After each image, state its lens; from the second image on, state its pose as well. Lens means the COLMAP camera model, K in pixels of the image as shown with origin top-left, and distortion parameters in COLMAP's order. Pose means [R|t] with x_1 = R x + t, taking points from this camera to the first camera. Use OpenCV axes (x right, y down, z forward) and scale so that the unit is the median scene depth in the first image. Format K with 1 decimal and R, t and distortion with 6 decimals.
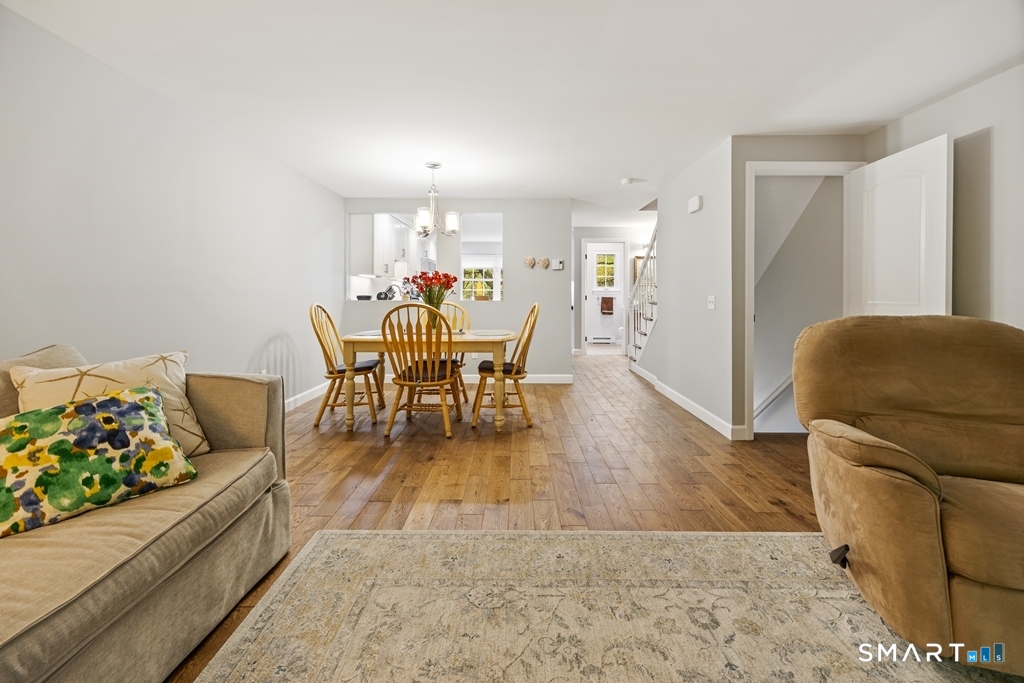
lens RADIAL K [[410.3, 0, 503.2], [0, 410.3, 289.9], [0, 0, 1]] dist [-0.002154, -0.000131]
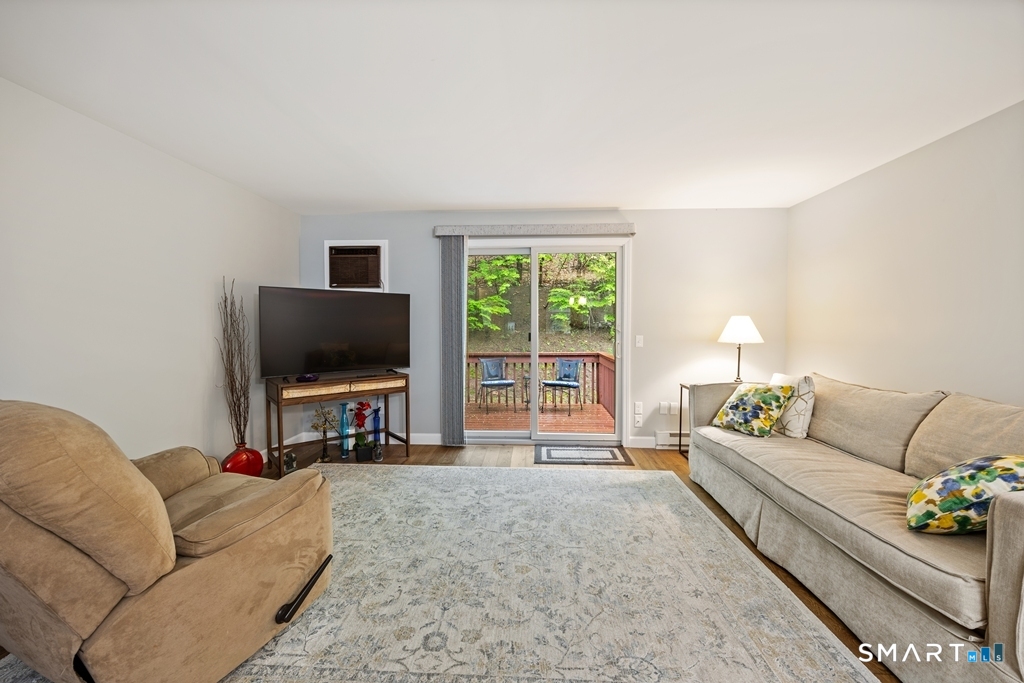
lens RADIAL K [[397.9, 0, 504.7], [0, 397.9, 335.7], [0, 0, 1]] dist [0.000722, 0.000417]
pose [[-0.998964, -0.001217, 0.045501, 0.093923], [-0.000327, 0.999808, 0.019572, -0.023772], [-0.045516, 0.019536, -0.998773, 0.788682]]
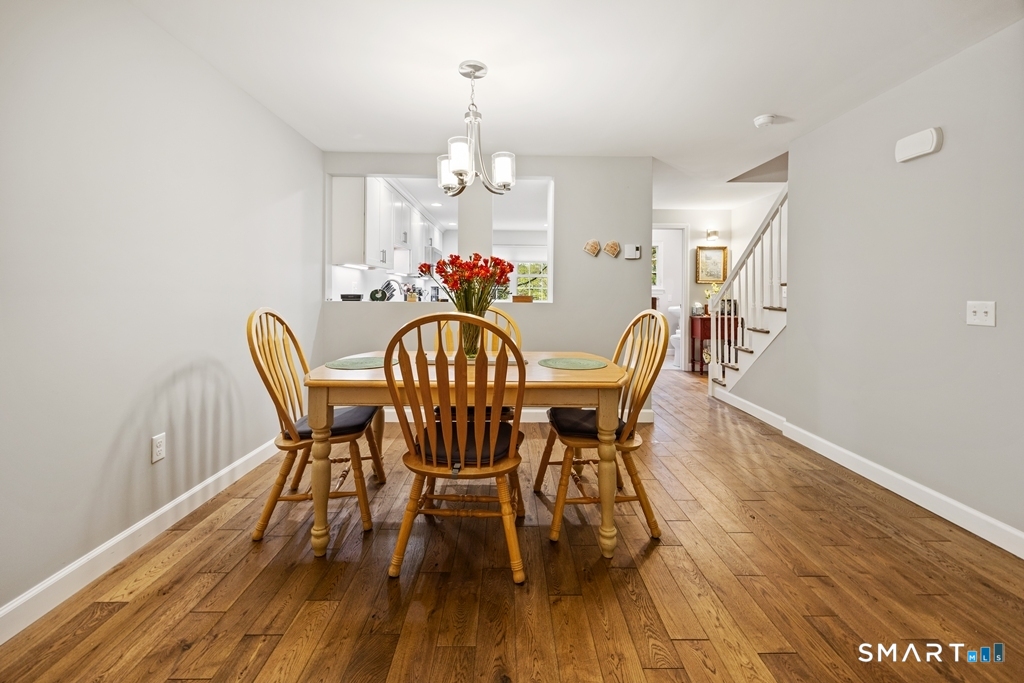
lens RADIAL K [[410.3, 0, 503.2], [0, 410.3, 289.9], [0, 0, 1]] dist [-0.002154, -0.000131]
pose [[0.999702, 0.007243, 0.023324, -0.145186], [-0.007354, 0.999962, 0.004699, 0.001835], [-0.023289, -0.004869, 0.999717, 0.441478]]
